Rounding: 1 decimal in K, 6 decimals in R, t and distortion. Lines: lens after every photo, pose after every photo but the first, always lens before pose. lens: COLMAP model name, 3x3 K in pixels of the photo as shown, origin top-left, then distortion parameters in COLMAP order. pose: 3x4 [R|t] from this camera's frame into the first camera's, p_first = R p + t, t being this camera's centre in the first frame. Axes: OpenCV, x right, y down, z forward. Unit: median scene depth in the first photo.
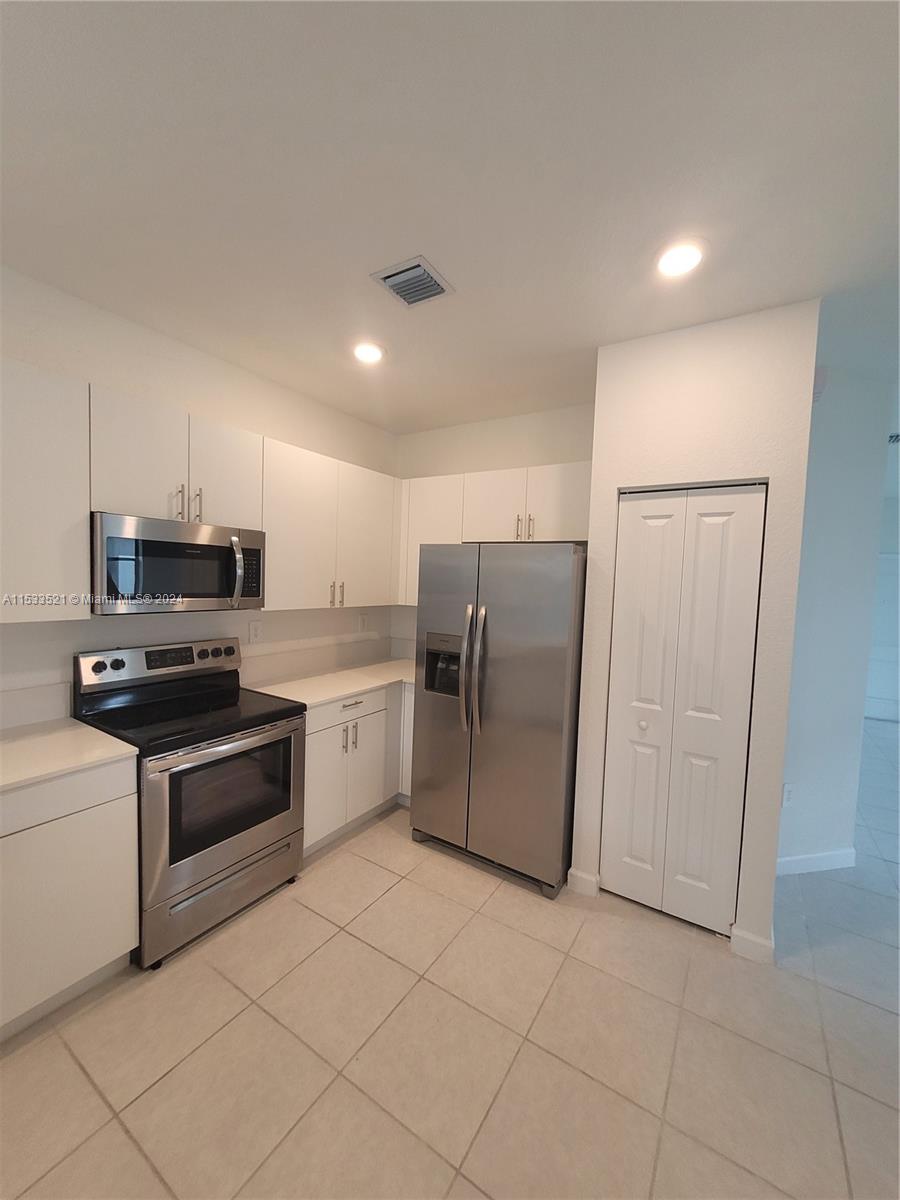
lens RADIAL K [[471.9, 0, 453.0], [0, 471.9, 605.9], [0, 0, 1]] dist [0.003233, 0.000115]
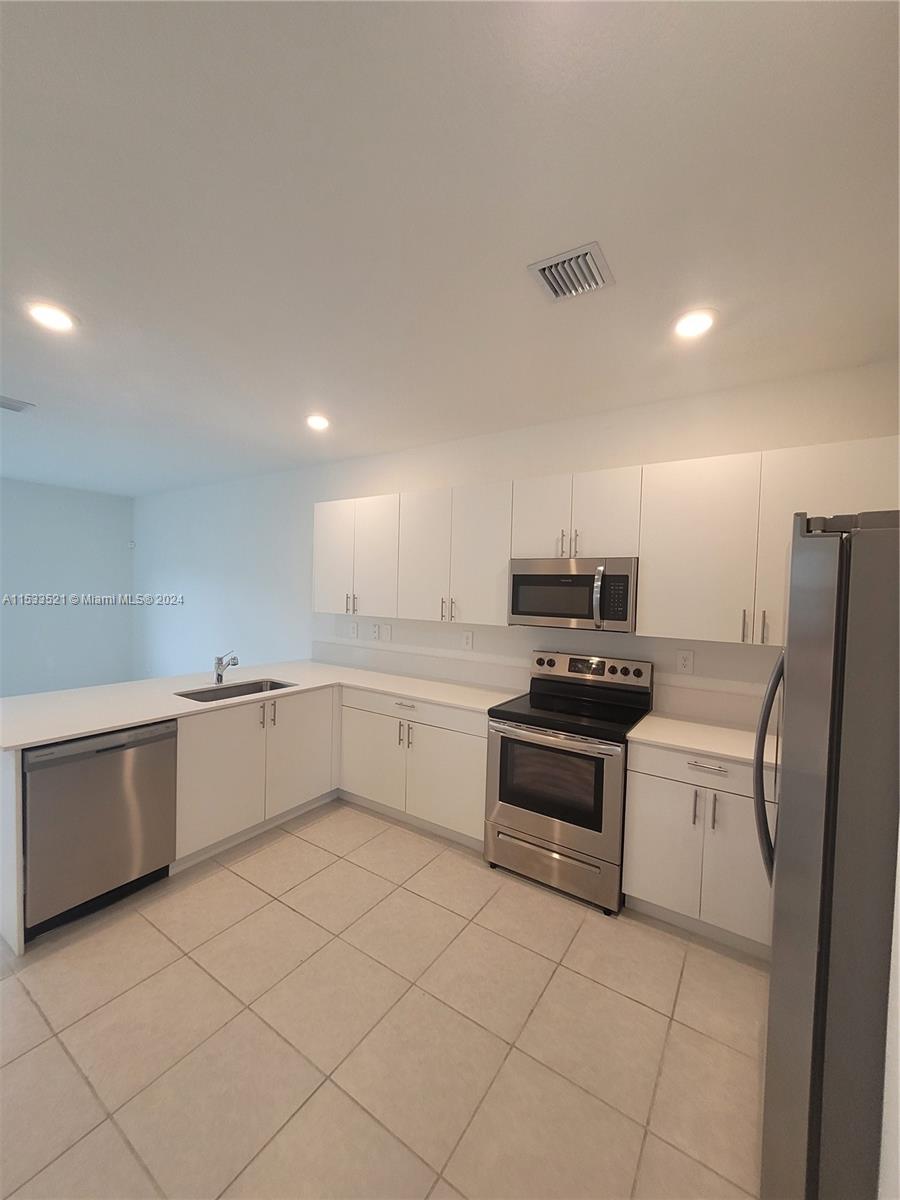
lens RADIAL K [[471.9, 0, 452.9], [0, 471.9, 599.6], [0, 0, 1]] dist [0.003233, 0.000115]
pose [[-0.025585, -0.013089, -0.999587, 0.685962], [-0.085118, 0.996312, -0.010868, -0.023860], [0.996042, 0.084805, -0.026605, 0.692616]]
